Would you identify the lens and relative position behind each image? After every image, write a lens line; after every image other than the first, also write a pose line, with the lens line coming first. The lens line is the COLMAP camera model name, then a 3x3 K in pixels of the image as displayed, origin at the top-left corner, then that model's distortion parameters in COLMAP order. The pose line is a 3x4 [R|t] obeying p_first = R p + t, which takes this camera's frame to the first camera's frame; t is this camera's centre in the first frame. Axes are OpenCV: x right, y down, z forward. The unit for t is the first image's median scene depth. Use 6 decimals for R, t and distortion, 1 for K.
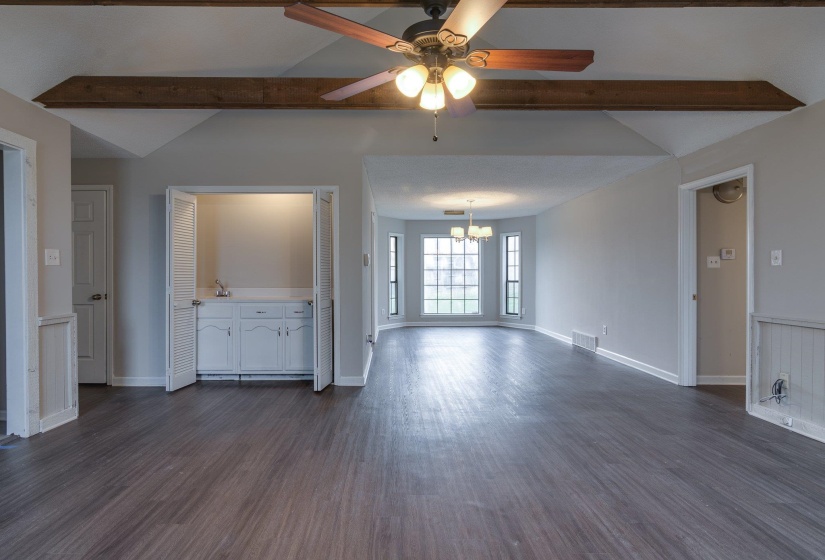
lens RADIAL K [[475.8, 0, 391.9], [0, 475.8, 283.7], [0, 0, 1]] dist [0.000935, 0.000396]
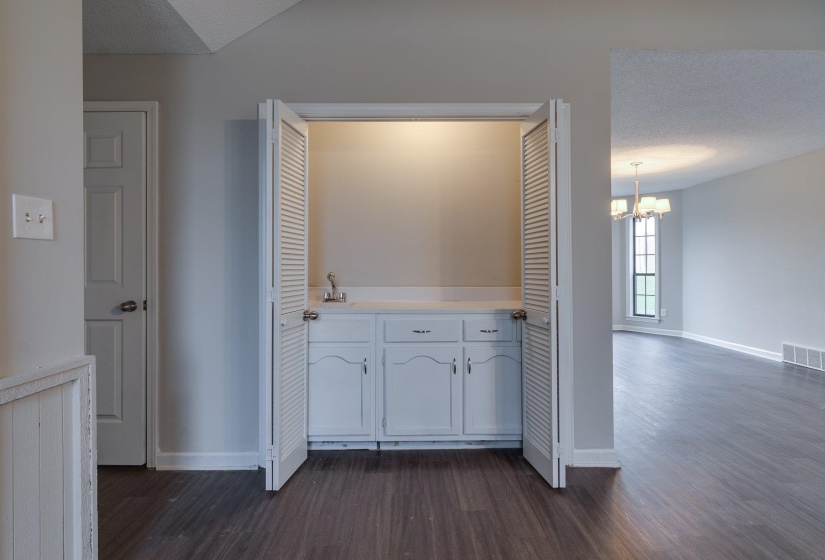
lens RADIAL K [[476.0, 0, 409.5], [0, 476.0, 271.9], [0, 0, 1]] dist [-0.004590, -0.002100]
pose [[0.999923, -0.002308, 0.012228, -0.154397], [0.002420, 0.999956, -0.009108, -0.002676], [-0.012207, 0.009137, 0.999884, 0.228919]]
